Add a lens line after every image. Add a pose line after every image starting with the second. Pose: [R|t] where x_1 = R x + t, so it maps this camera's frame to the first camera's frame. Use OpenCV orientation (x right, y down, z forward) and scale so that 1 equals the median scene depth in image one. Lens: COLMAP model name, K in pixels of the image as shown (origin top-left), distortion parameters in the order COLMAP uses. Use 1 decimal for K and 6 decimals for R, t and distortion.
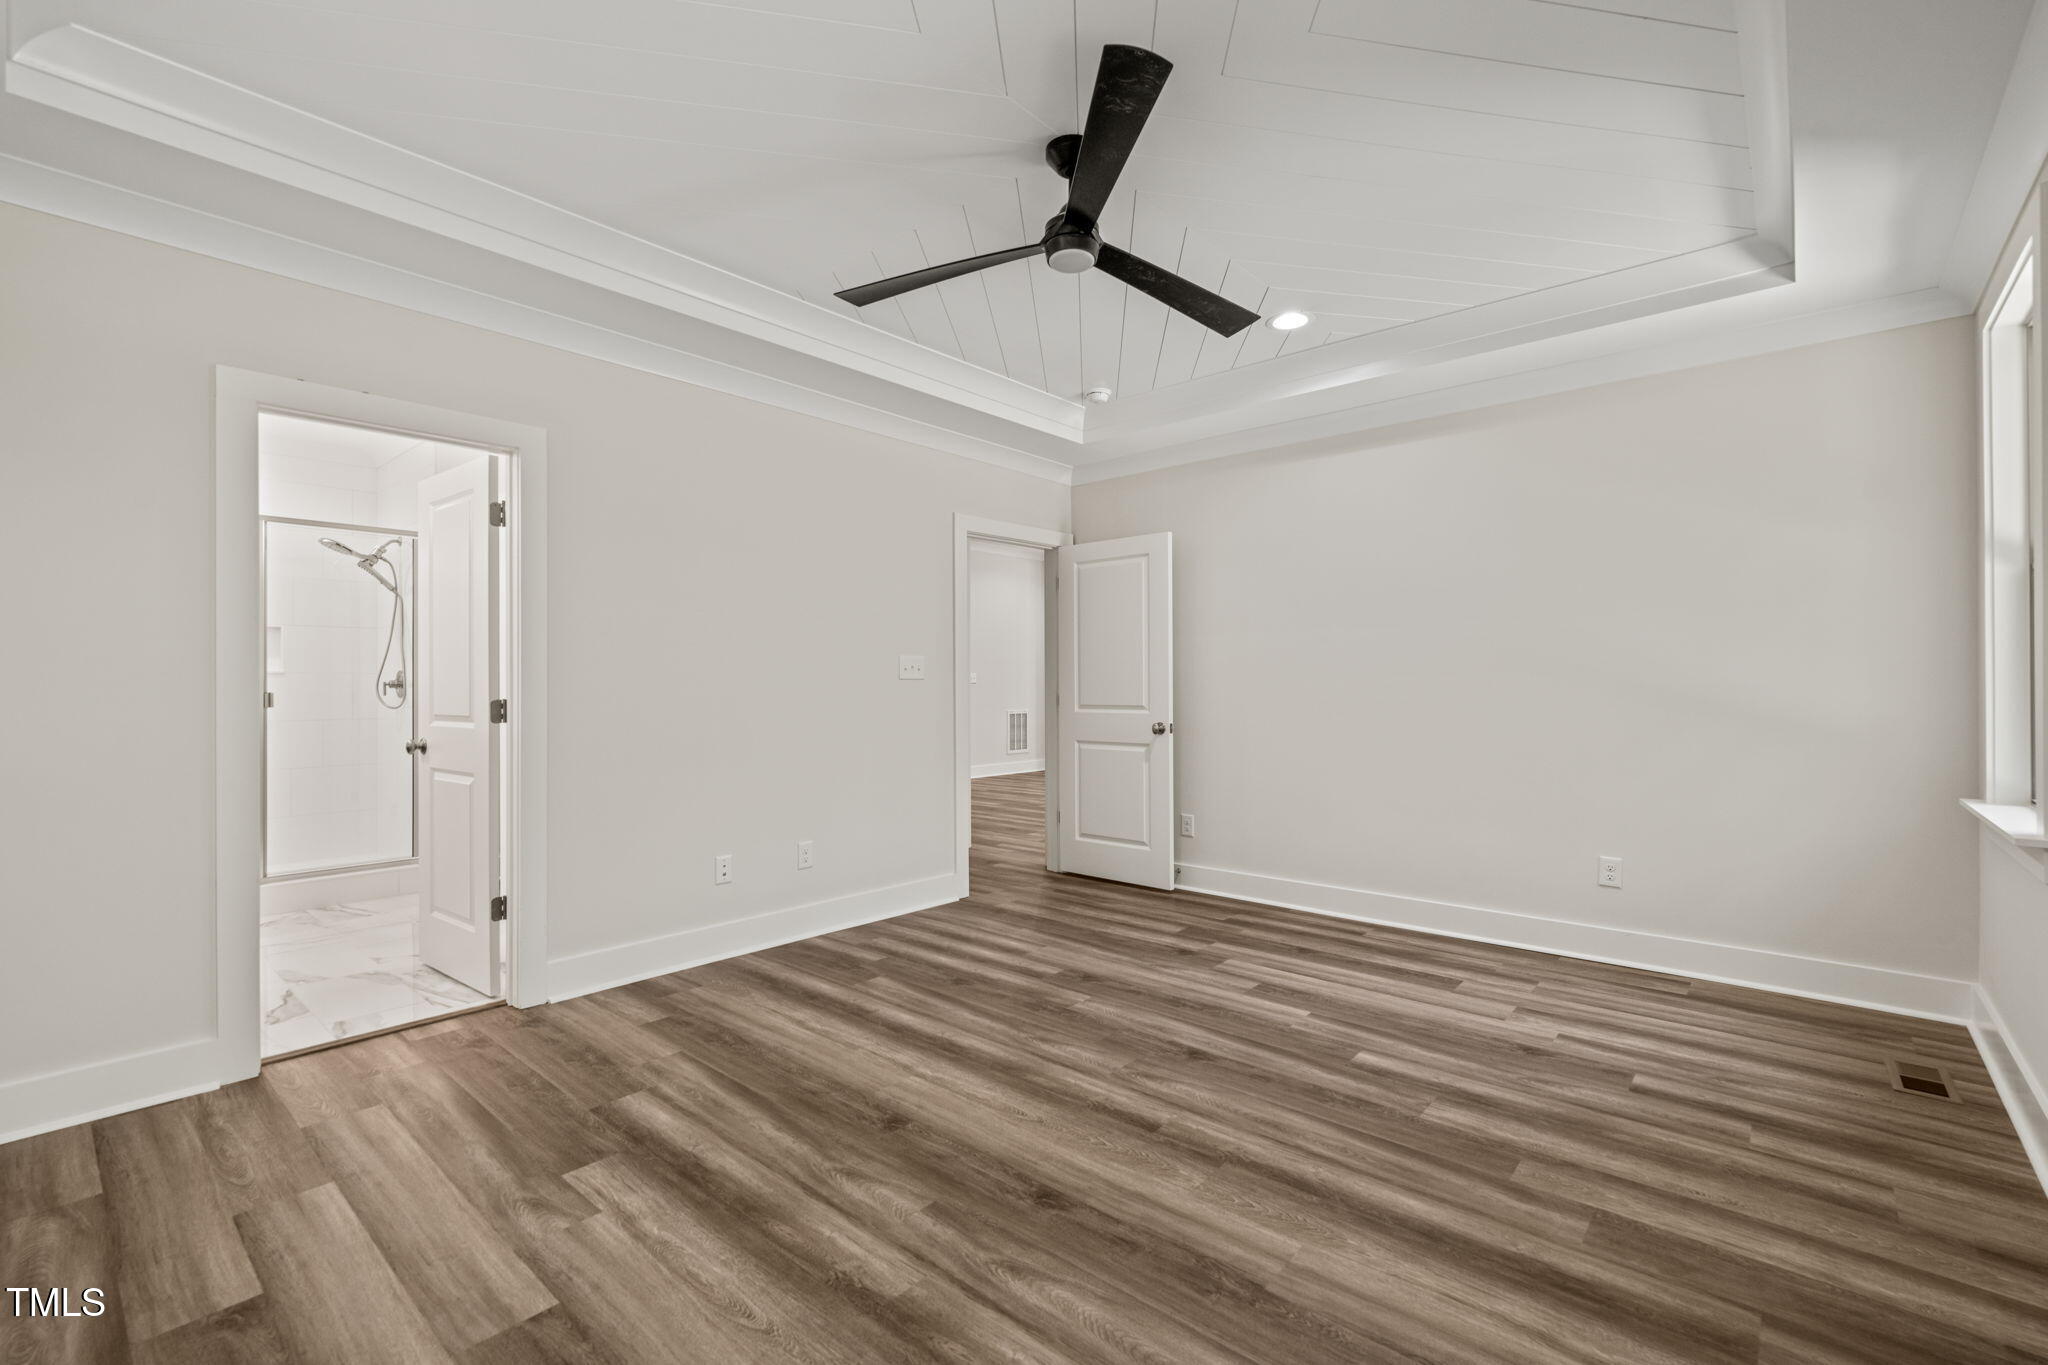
lens RADIAL K [[889.4, 0, 1037.4], [0, 889.4, 682.4], [0, 0, 1]] dist [0.000244, -0.000190]
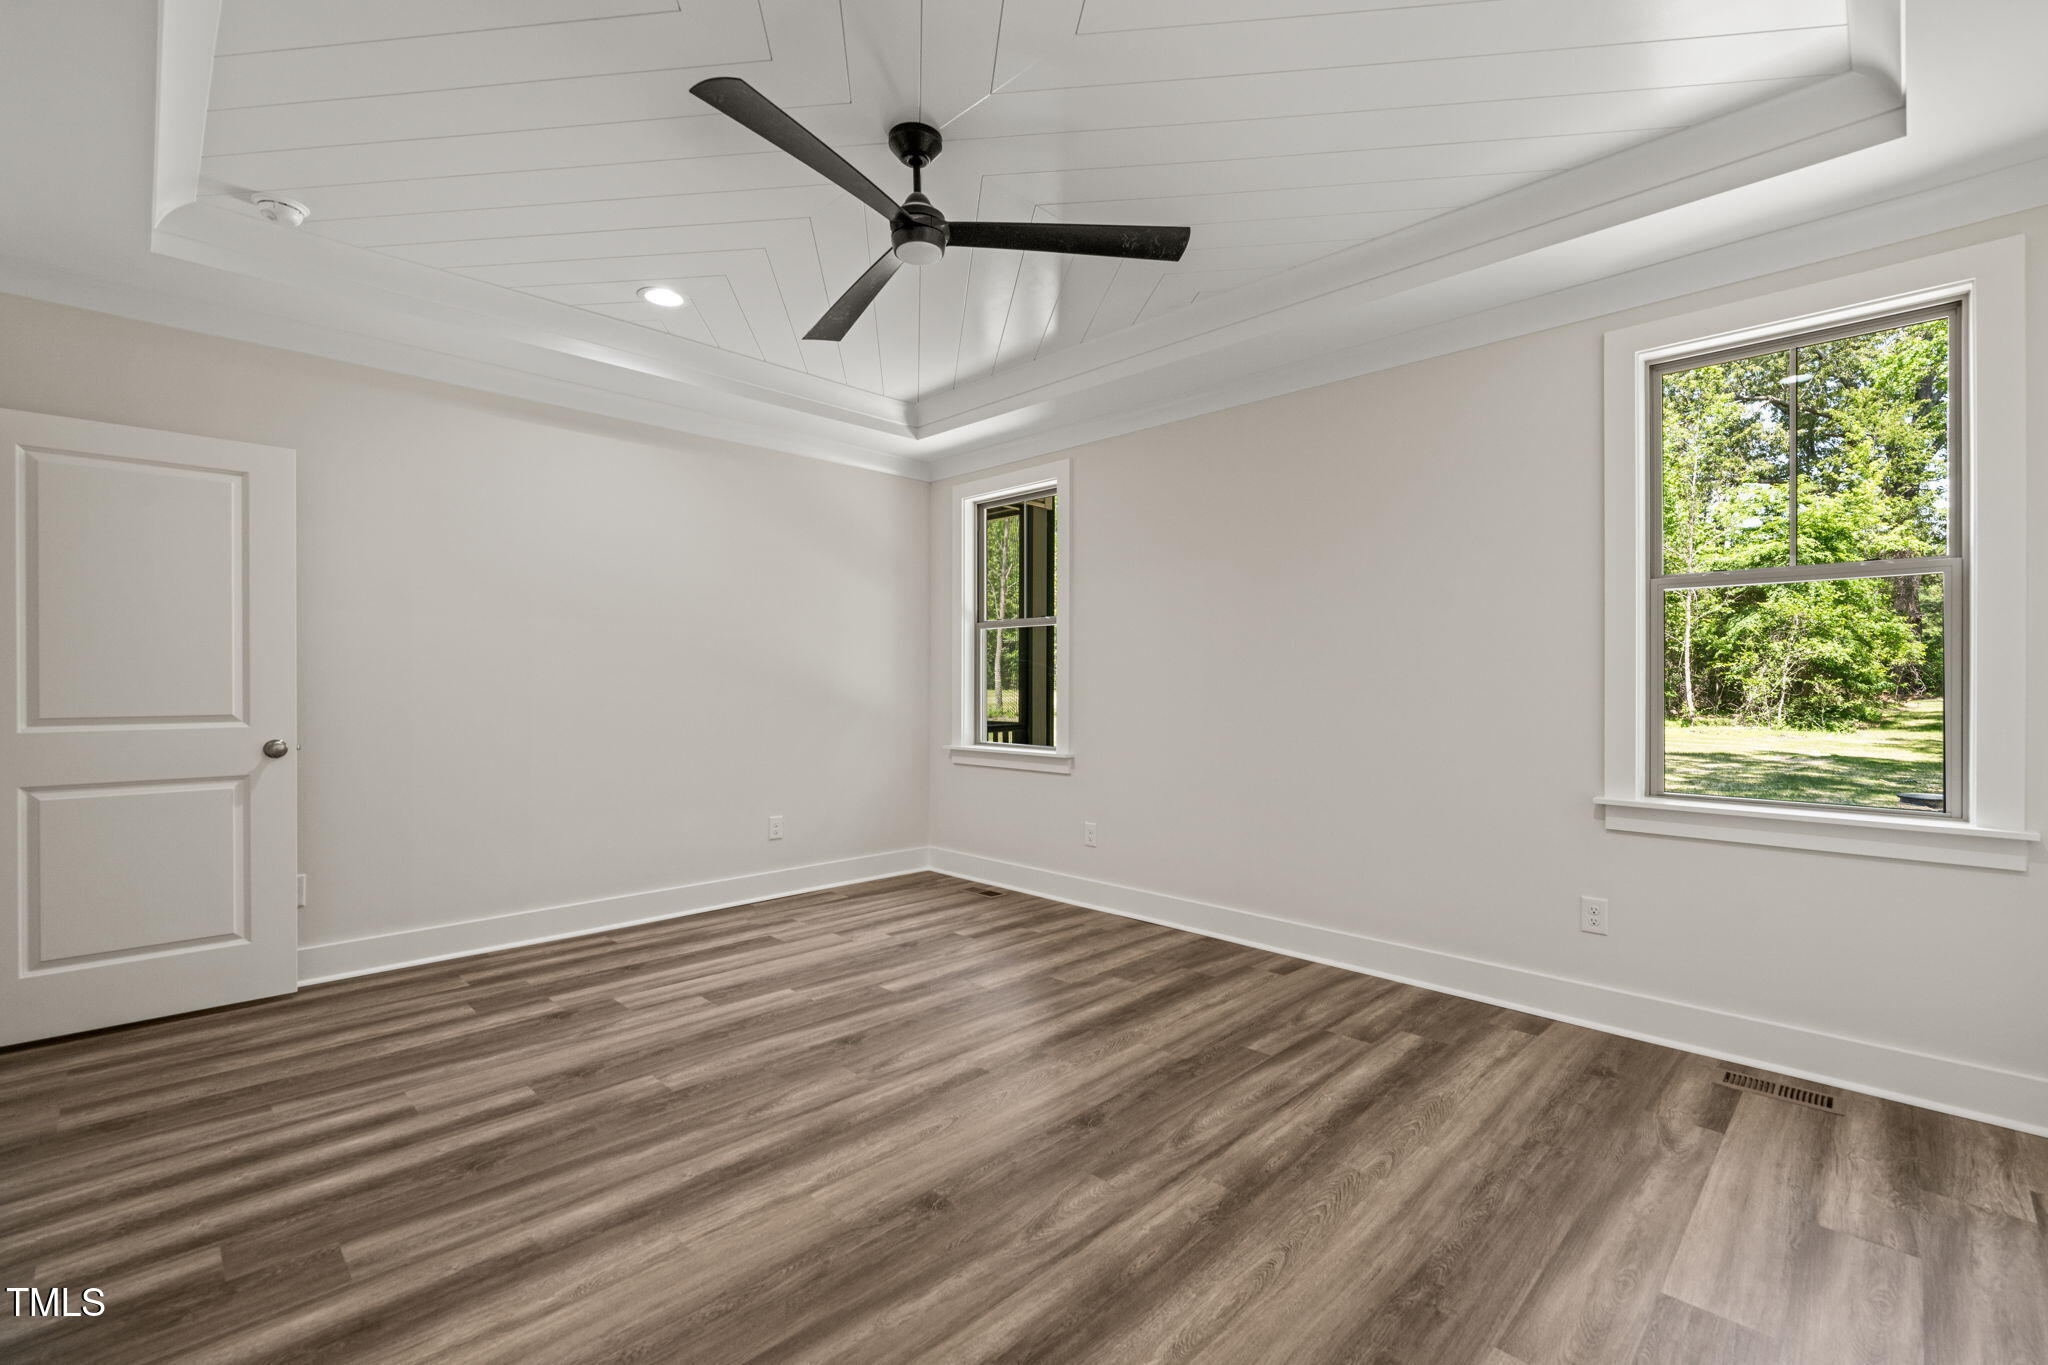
lens RADIAL K [[889.4, 0, 1037.4], [0, 889.4, 682.4], [0, 0, 1]] dist [0.000244, -0.000190]
pose [[0.062634, 0.004429, 0.998027, -0.807728], [-0.006041, 0.999974, -0.004059, 0.004411], [-0.998018, -0.005775, 0.062659, 0.689377]]
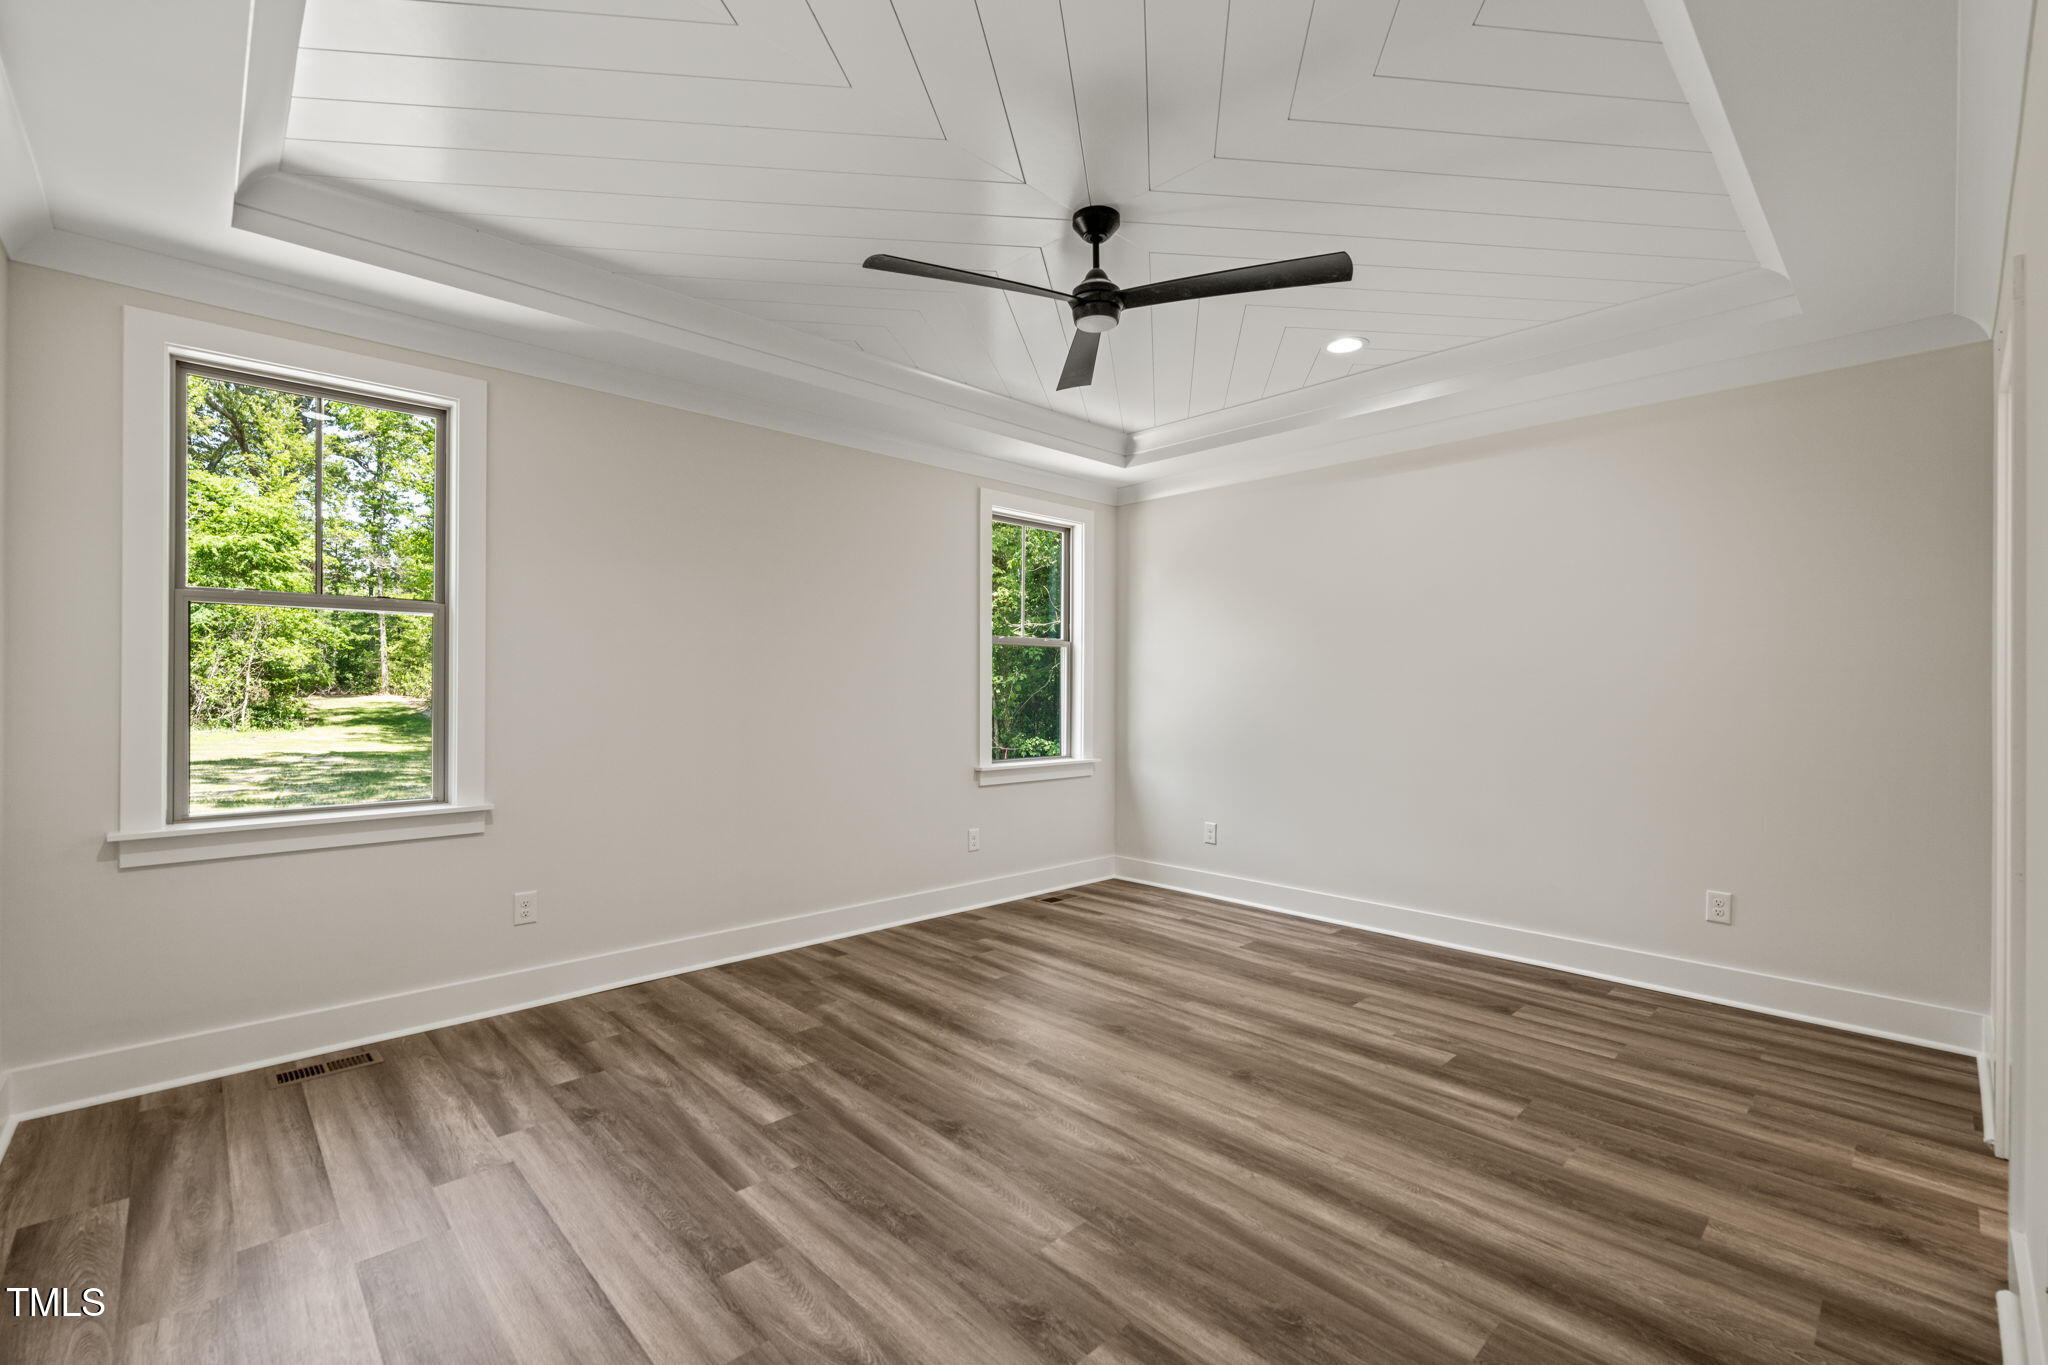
lens RADIAL K [[873.7, 0, 1024.0], [0, 873.7, 682.5], [0, 0, 1]] dist [0.002197, 0.000155]
pose [[-0.995030, -0.001532, 0.099569, 0.016331], [-0.002423, 0.999958, -0.008830, -0.025436], [-0.099551, -0.009027, -0.994992, 1.803062]]
